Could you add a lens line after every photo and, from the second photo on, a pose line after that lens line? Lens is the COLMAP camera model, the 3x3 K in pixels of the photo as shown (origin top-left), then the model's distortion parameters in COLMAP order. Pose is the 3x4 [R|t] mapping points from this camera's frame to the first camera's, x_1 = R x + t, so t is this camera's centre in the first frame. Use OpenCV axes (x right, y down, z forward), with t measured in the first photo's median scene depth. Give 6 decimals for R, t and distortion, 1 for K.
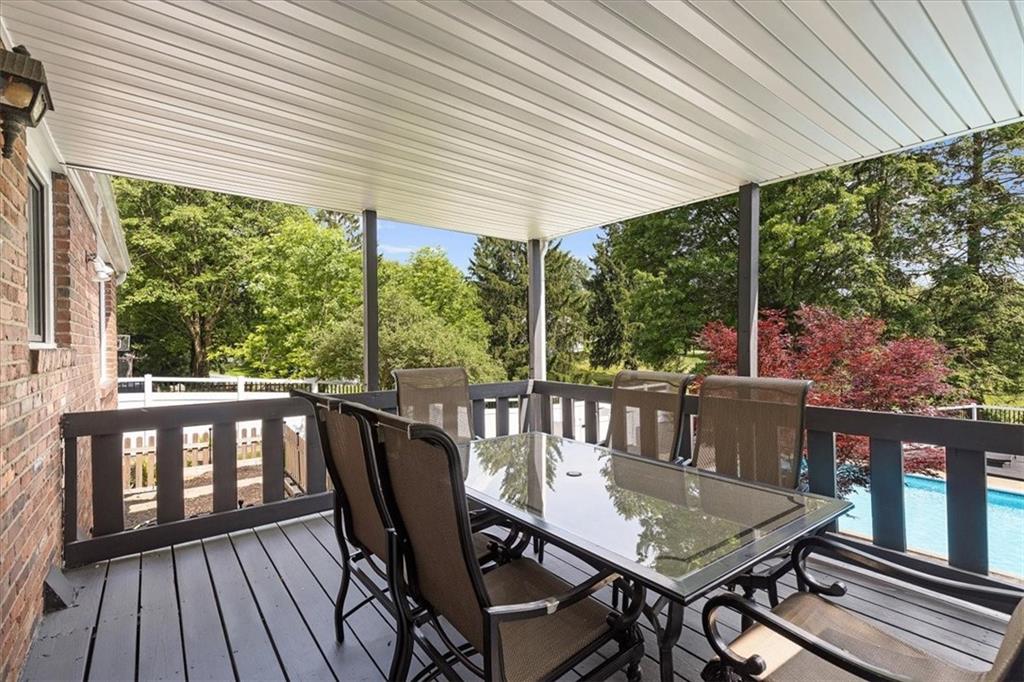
lens RADIAL K [[471.2, 0, 515.8], [0, 471.2, 341.8], [0, 0, 1]] dist [-0.001400, 0.000098]
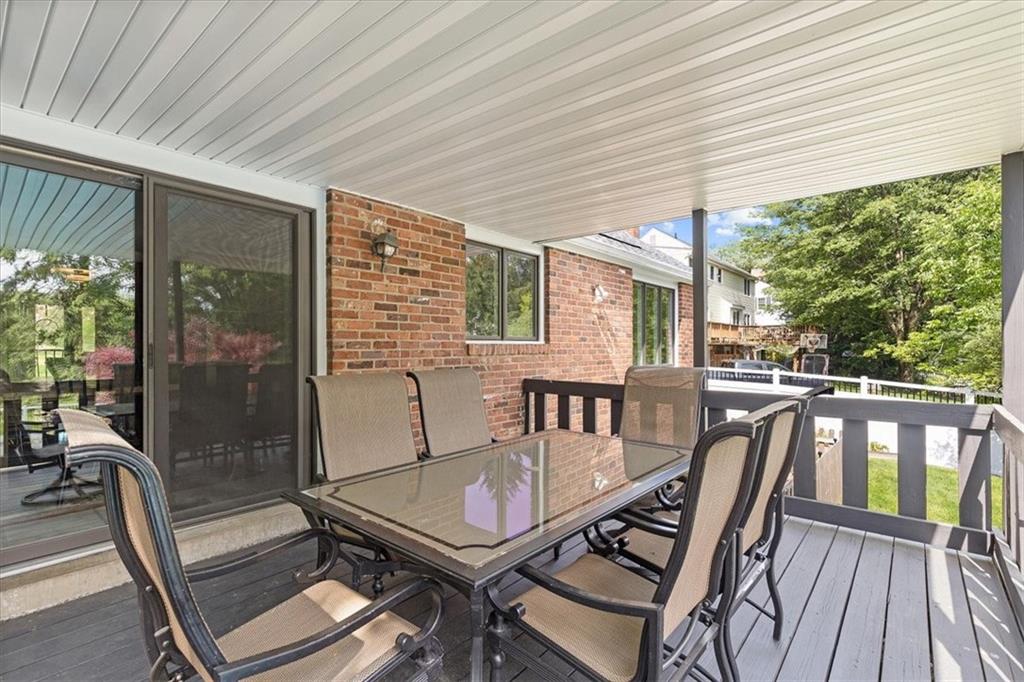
lens RADIAL K [[471.2, 0, 515.5], [0, 471.2, 341.3], [0, 0, 1]] dist [-0.001400, 0.000098]
pose [[0.206705, 0.001209, -0.978402, 0.176032], [0.001417, 0.999998, 0.001535, 0.000339], [0.978402, -0.001704, 0.206703, 0.118303]]
